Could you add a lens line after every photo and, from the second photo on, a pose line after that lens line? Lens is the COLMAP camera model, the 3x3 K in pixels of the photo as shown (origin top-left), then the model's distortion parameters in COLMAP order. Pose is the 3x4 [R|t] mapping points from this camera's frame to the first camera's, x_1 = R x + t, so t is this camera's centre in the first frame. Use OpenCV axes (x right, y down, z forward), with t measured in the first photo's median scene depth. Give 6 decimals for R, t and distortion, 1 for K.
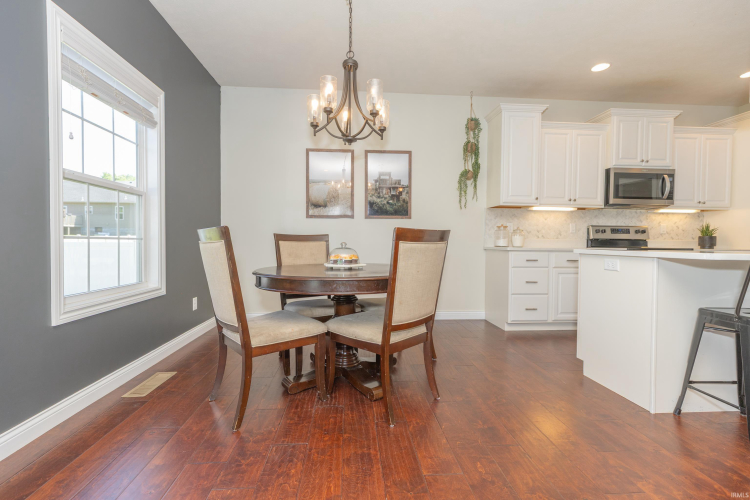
lens RADIAL K [[335.1, 0, 373.0], [0, 335.1, 247.0], [0, 0, 1]] dist [0.008223, -0.000854]
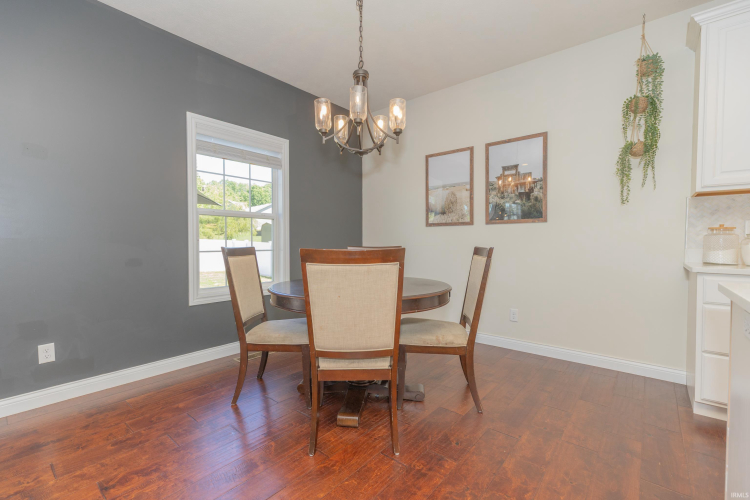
lens RADIAL K [[335.1, 0, 368.7], [0, 335.1, 247.8], [0, 0, 1]] dist [0.008223, -0.000854]
pose [[0.715332, 0.006227, -0.698757, 0.368130], [-0.006325, 0.999977, 0.002437, -0.026566], [0.698756, 0.002677, 0.715355, 0.188986]]
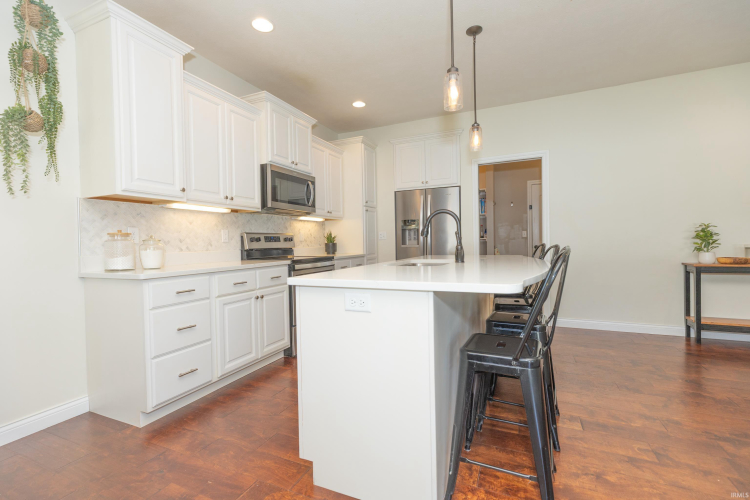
lens RADIAL K [[335.1, 0, 373.3], [0, 335.1, 247.2], [0, 0, 1]] dist [0.008223, -0.000854]
pose [[0.476506, -0.033703, 0.878525, 0.097751], [0.038380, 0.999110, 0.017511, -0.033438], [-0.878333, 0.025374, 0.477375, 0.375148]]
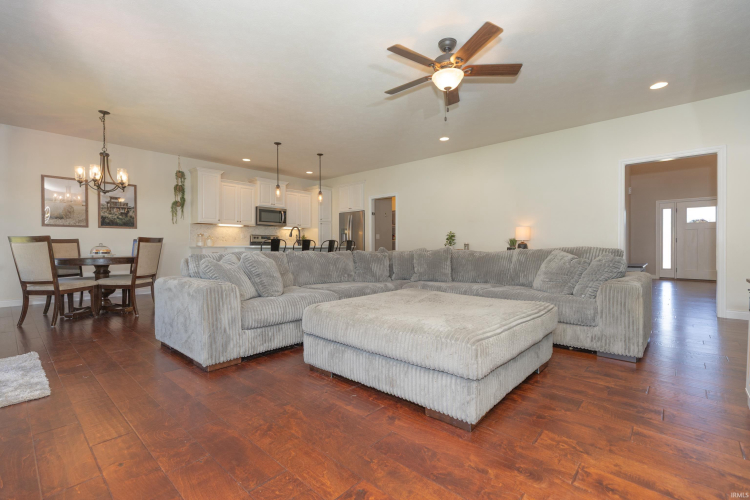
lens RADIAL K [[335.1, 0, 373.3], [0, 335.1, 245.8], [0, 0, 1]] dist [0.008223, -0.000854]
pose [[0.722385, -0.009677, 0.691423, -0.177928], [0.019697, 0.999784, -0.006585, 0.026838], [-0.691210, 0.018376, 0.722420, -0.903498]]
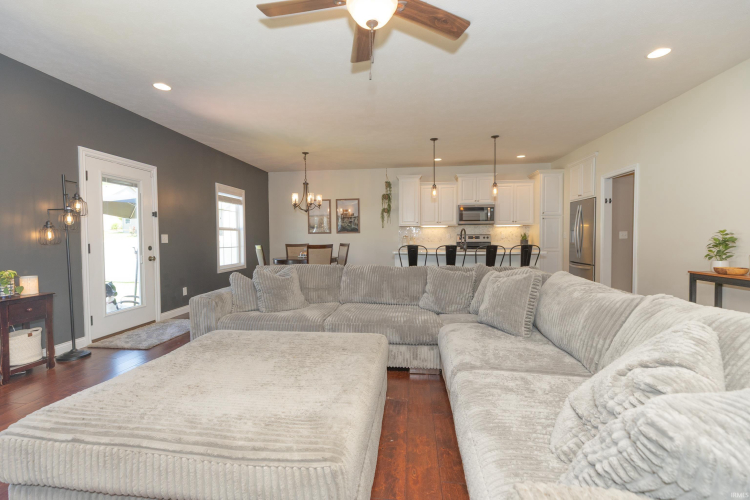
lens RADIAL K [[335.1, 0, 372.3], [0, 335.1, 231.1], [0, 0, 1]] dist [0.008223, -0.000854]
pose [[0.980150, -0.019982, -0.197247, 0.590279], [0.013194, 0.999277, -0.035669, -0.026226], [0.197818, 0.032359, 0.979705, -0.924807]]
